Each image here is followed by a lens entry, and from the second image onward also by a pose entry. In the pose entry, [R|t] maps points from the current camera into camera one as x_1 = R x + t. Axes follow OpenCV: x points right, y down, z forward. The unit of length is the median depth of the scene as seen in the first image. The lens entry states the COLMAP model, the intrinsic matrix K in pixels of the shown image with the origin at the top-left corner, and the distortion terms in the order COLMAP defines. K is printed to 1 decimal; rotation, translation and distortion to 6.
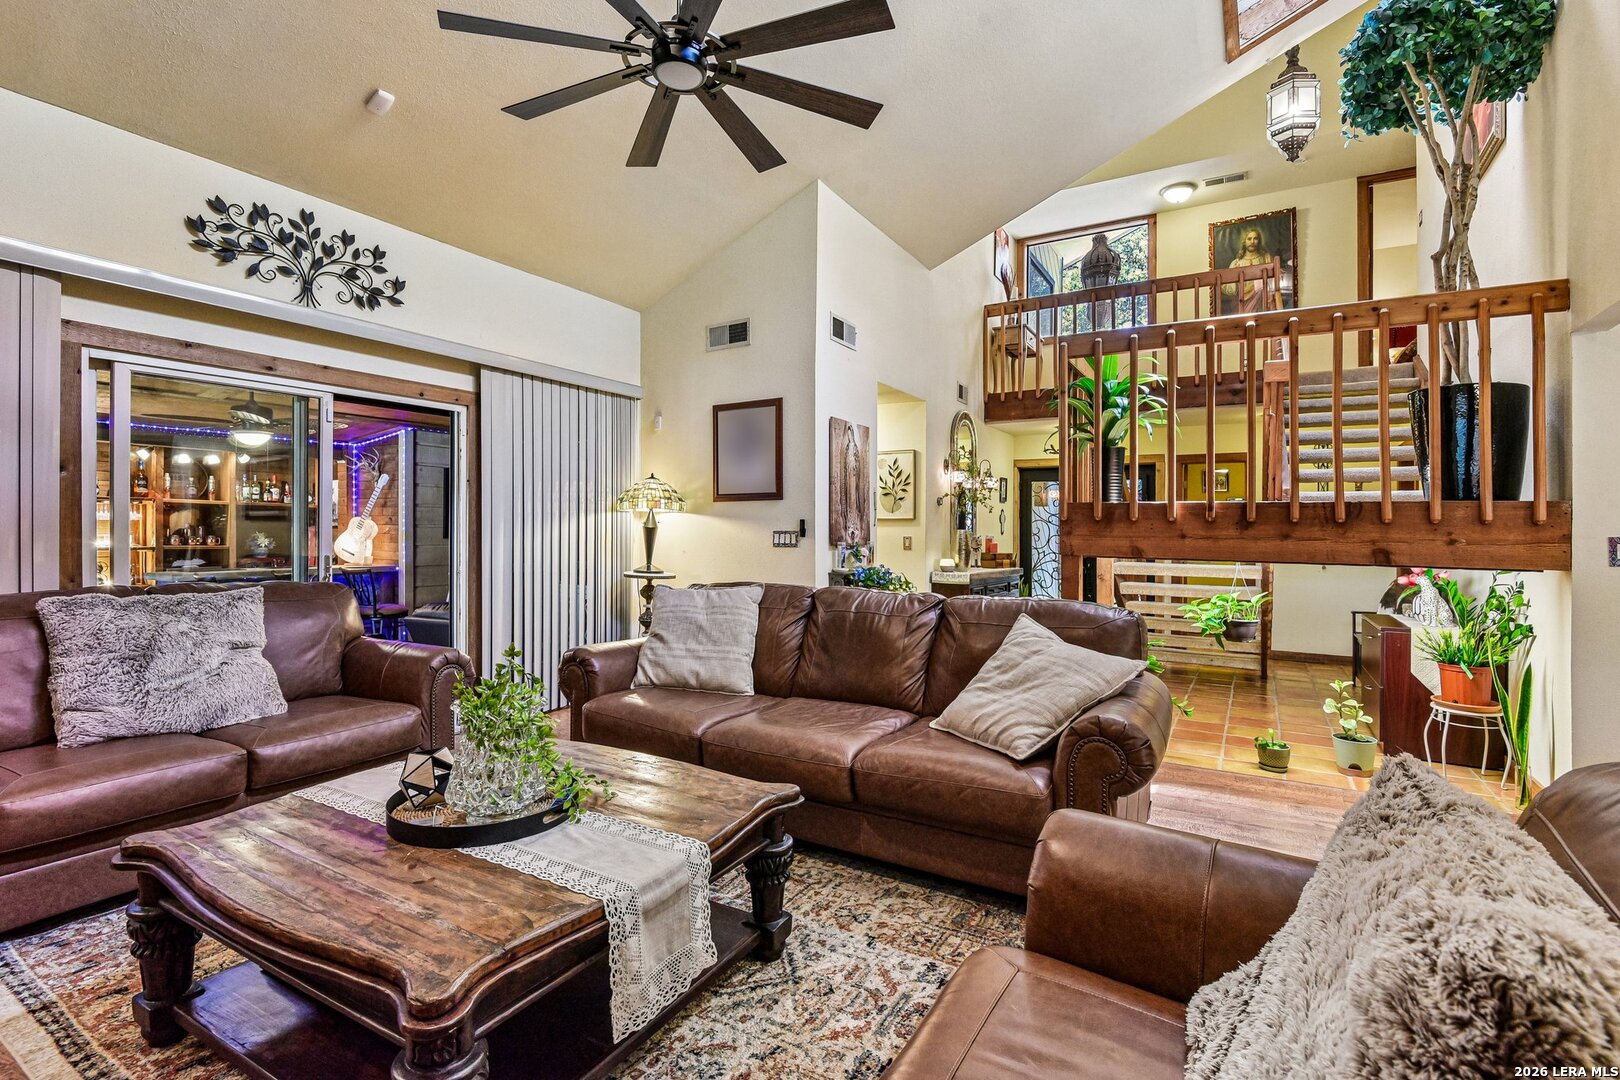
lens RADIAL K [[752.6, 0, 810.0], [0, 752.6, 540.0], [0, 0, 1]] dist [-0.001730, -0.009500]
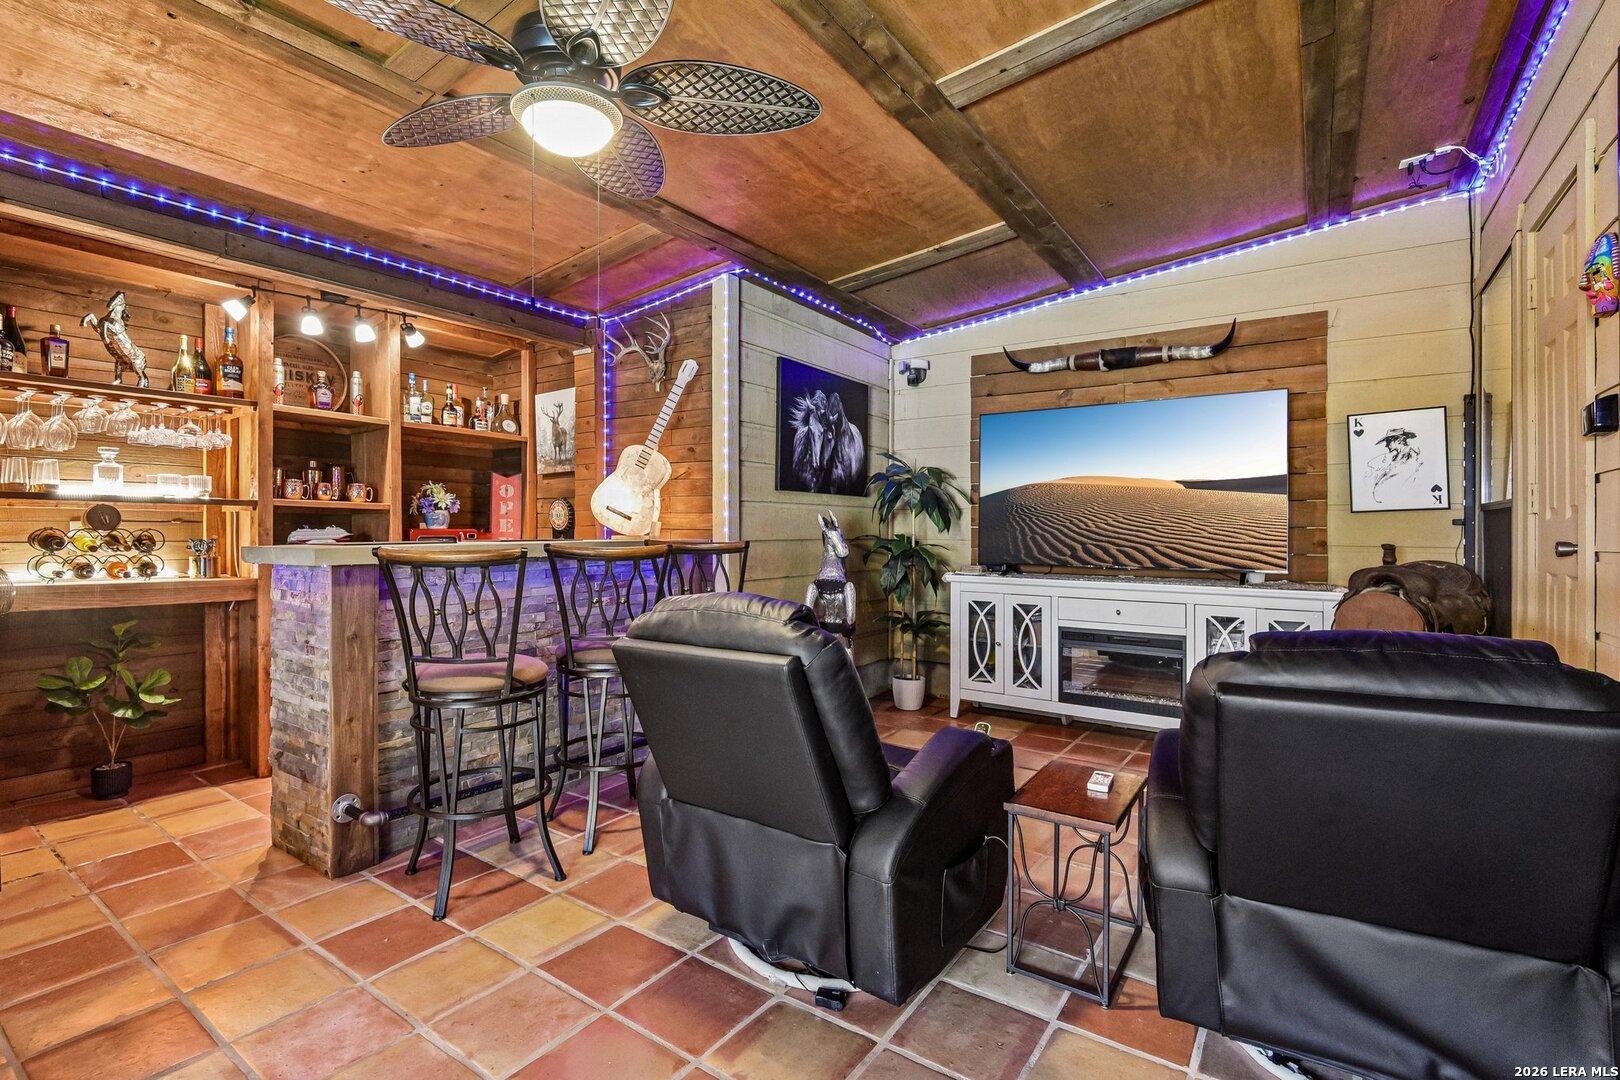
lens RADIAL K [[752.6, 0, 810.0], [0, 752.6, 540.0], [0, 0, 1]] dist [-0.001730, -0.009500]
pose [[0.998550, -0.004271, -0.053668, -0.856831], [0.004227, 0.999991, -0.000936, 0.065909], [0.053672, 0.000708, 0.998558, 0.927368]]
